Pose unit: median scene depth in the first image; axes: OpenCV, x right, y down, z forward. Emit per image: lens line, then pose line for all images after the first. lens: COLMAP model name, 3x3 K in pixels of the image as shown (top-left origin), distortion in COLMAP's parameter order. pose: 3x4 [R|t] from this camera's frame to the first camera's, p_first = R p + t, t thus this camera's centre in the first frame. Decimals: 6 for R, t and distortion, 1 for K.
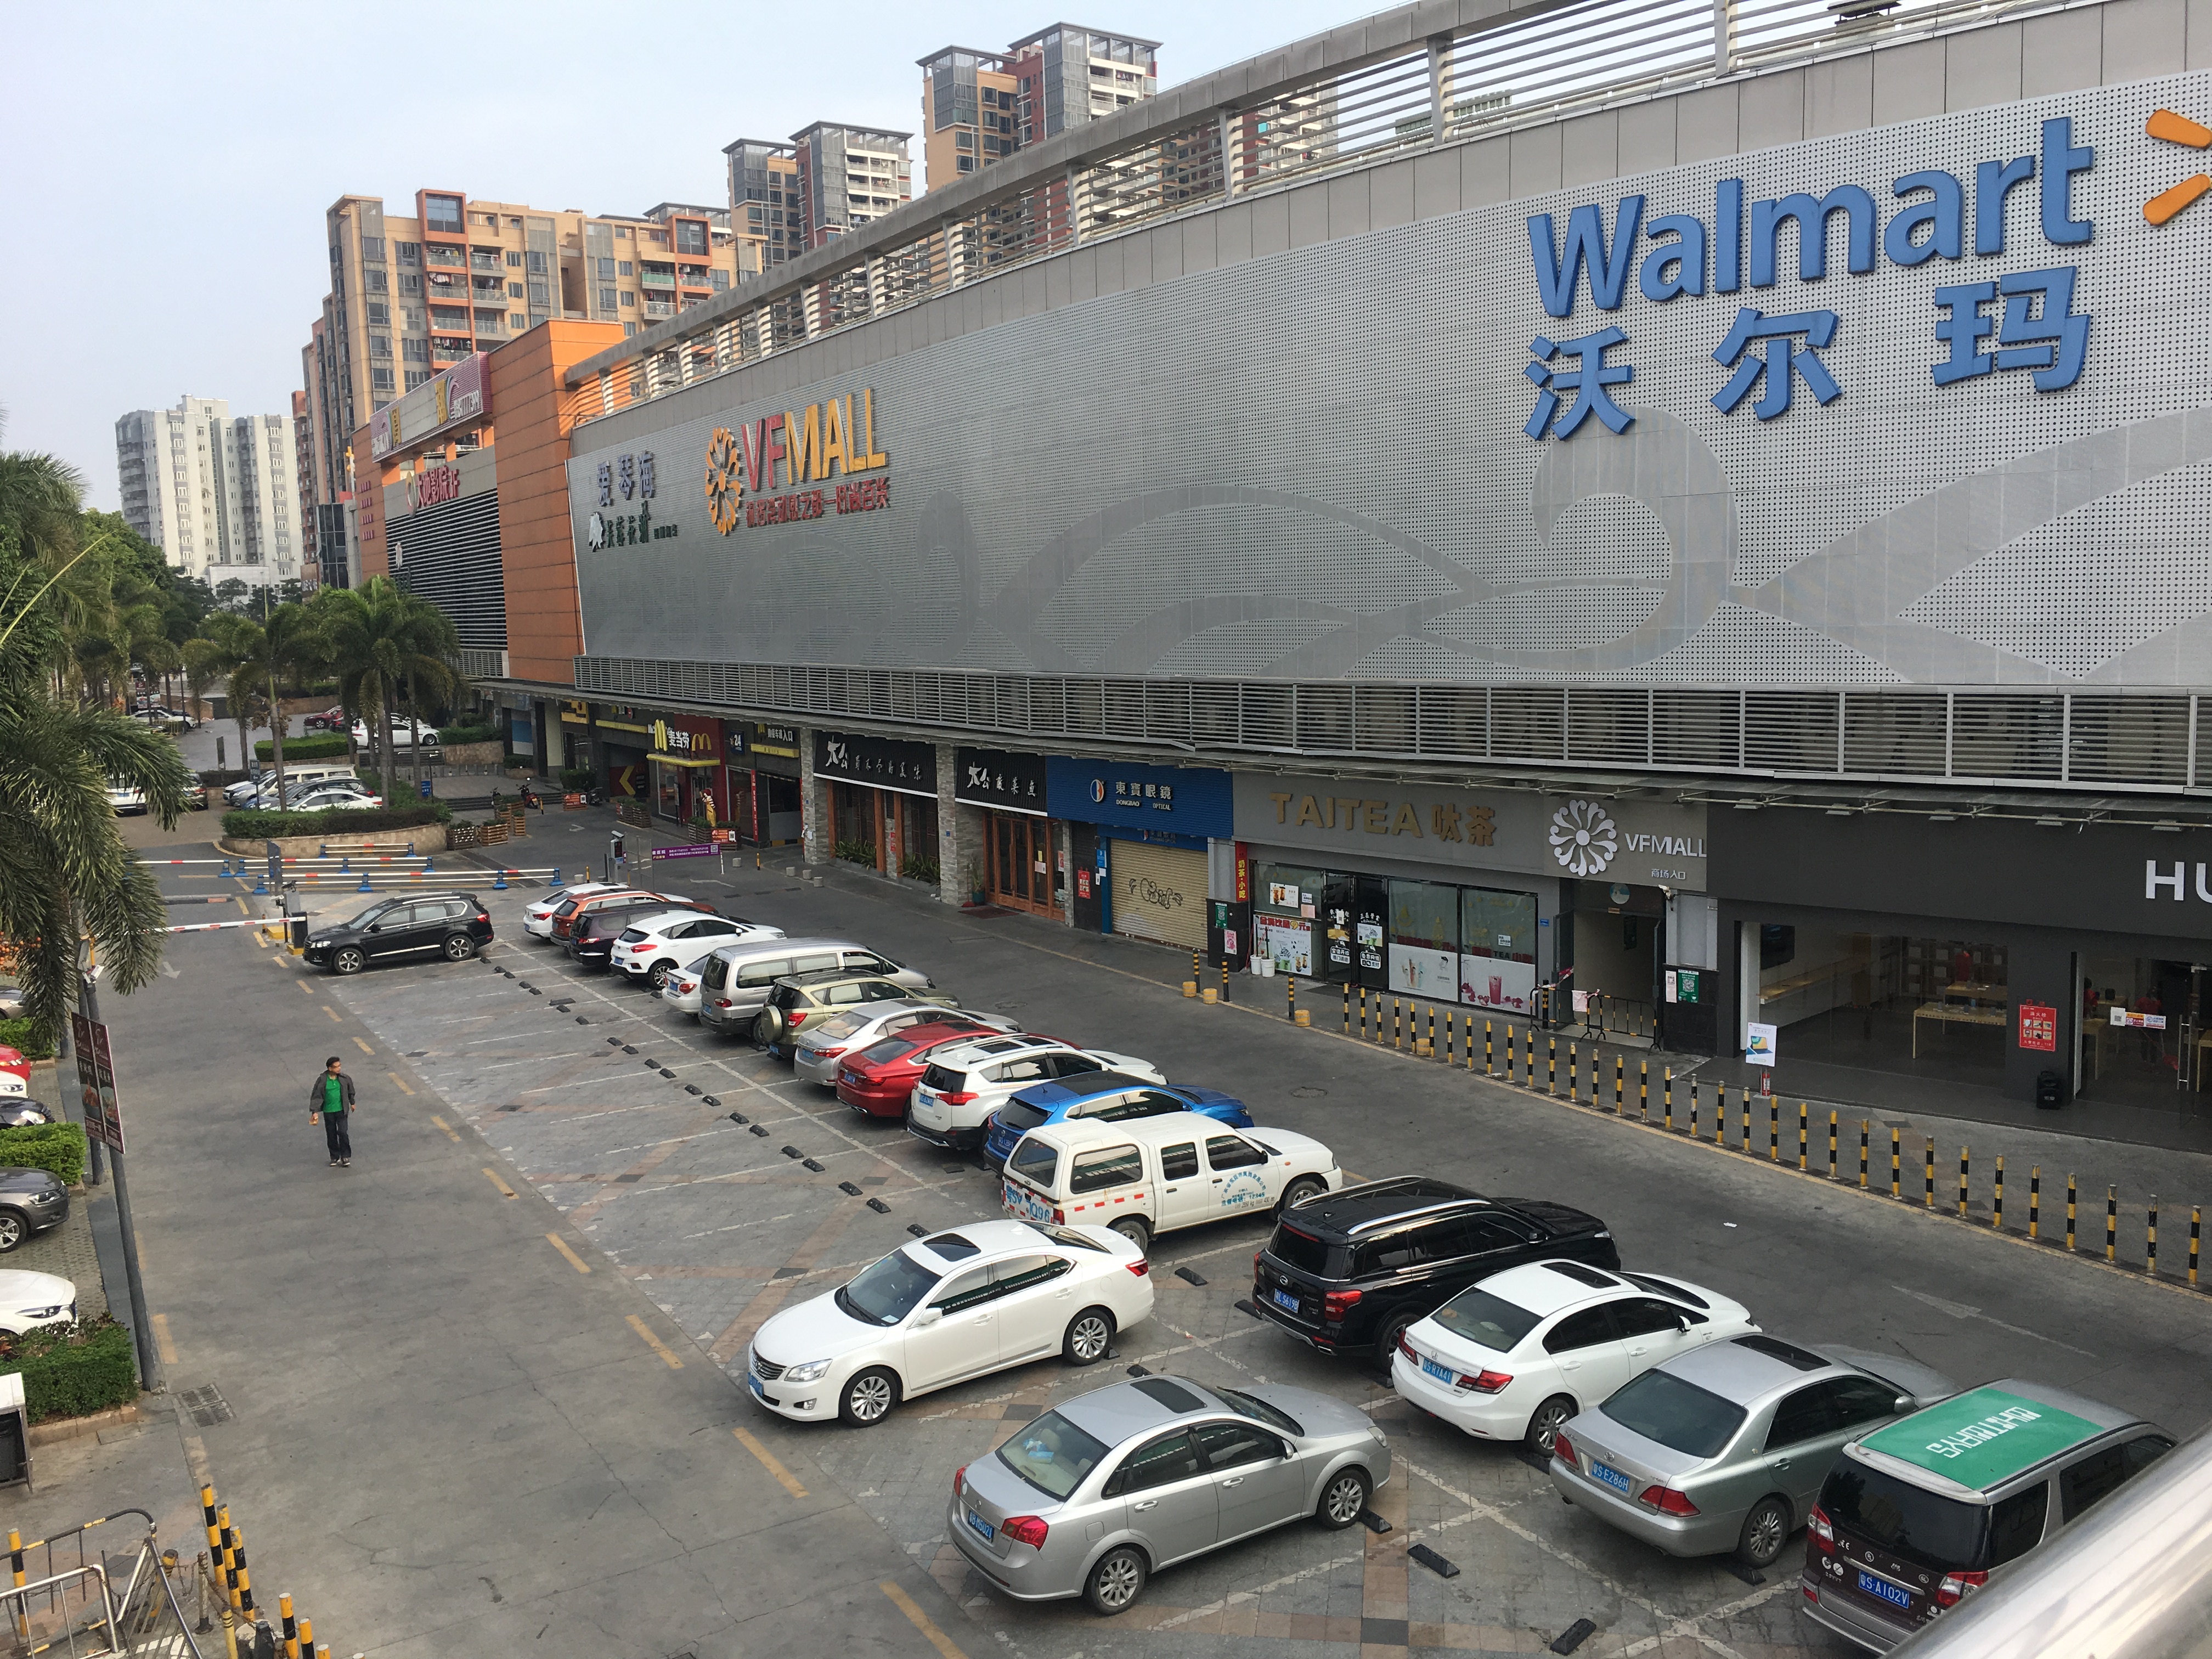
lens RADIAL K [[1824.5, 0, 1115.6], [0, 1824.5, 830.3], [0, 0, 1]] dist [0.046486, -0.081646]
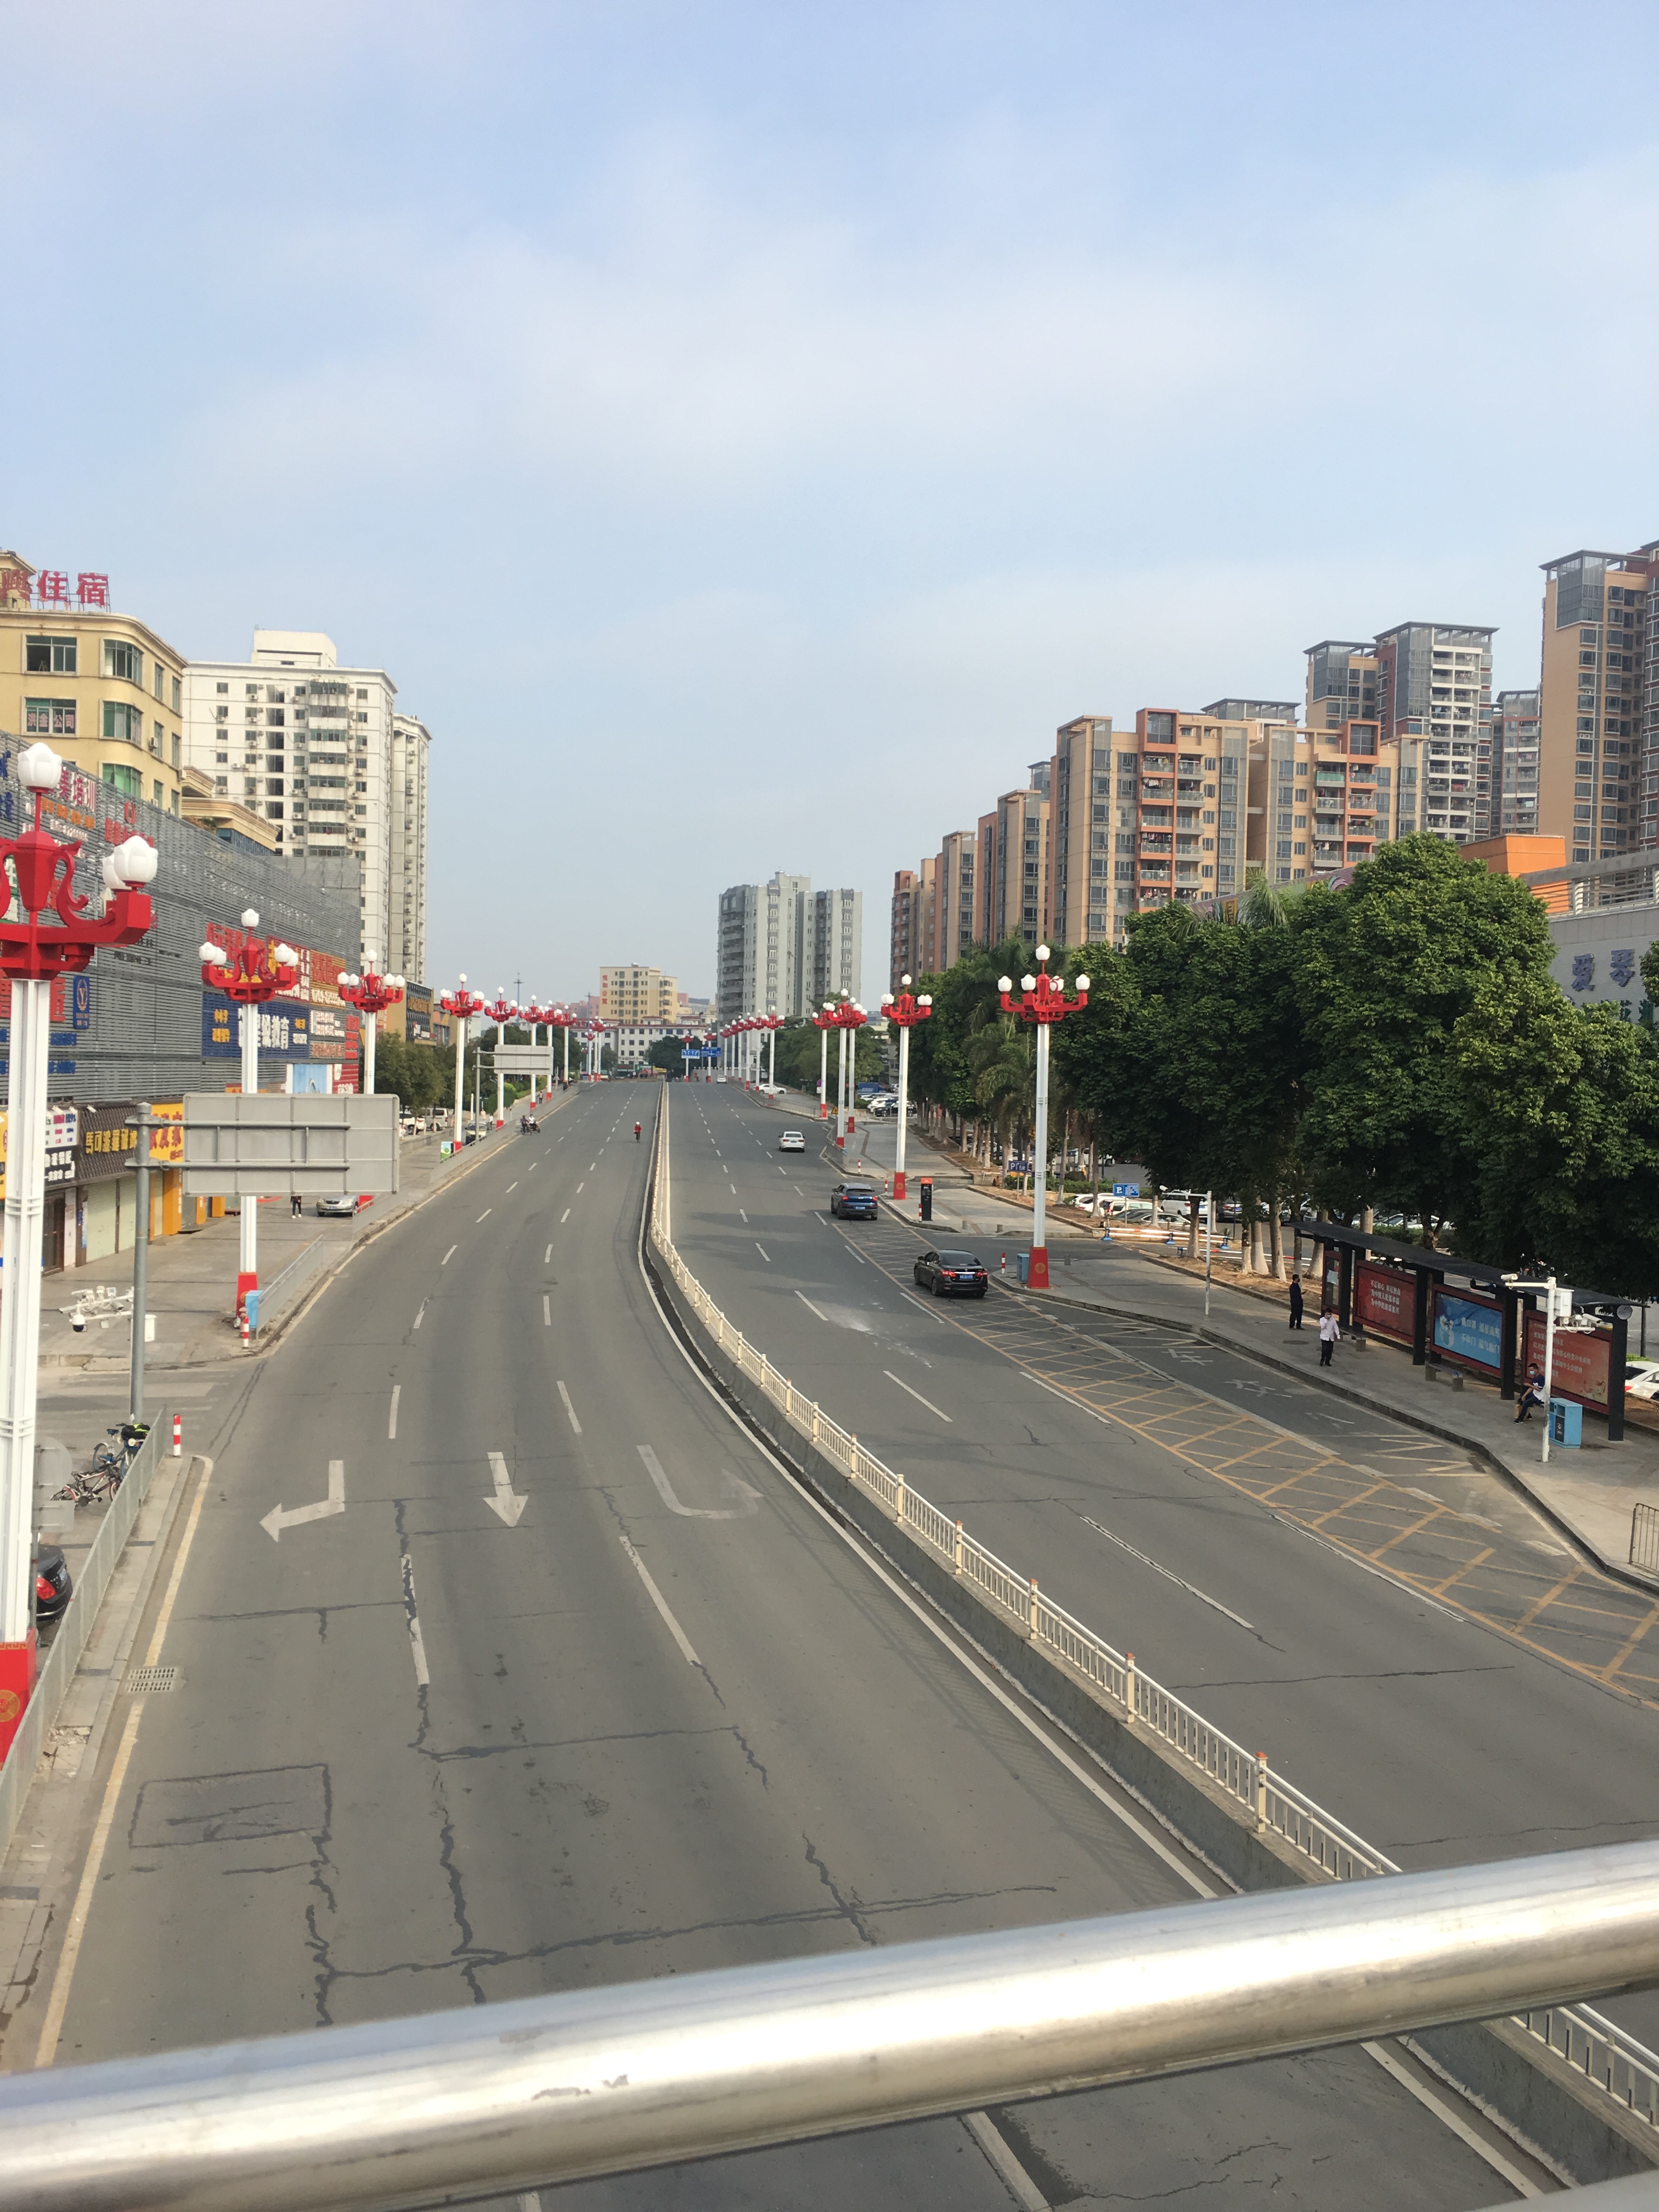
lens RADIAL K [[1824.5, 0, 824.9], [0, 1824.5, 1103.6], [0, 0, 1]] dist [0.046486, -0.081646]
pose [[0.933830, 0.046521, -0.354678, -0.104879], [-0.082558, 0.992768, -0.087149, 0.012979], [0.348059, 0.110664, 0.930918, -0.090278]]
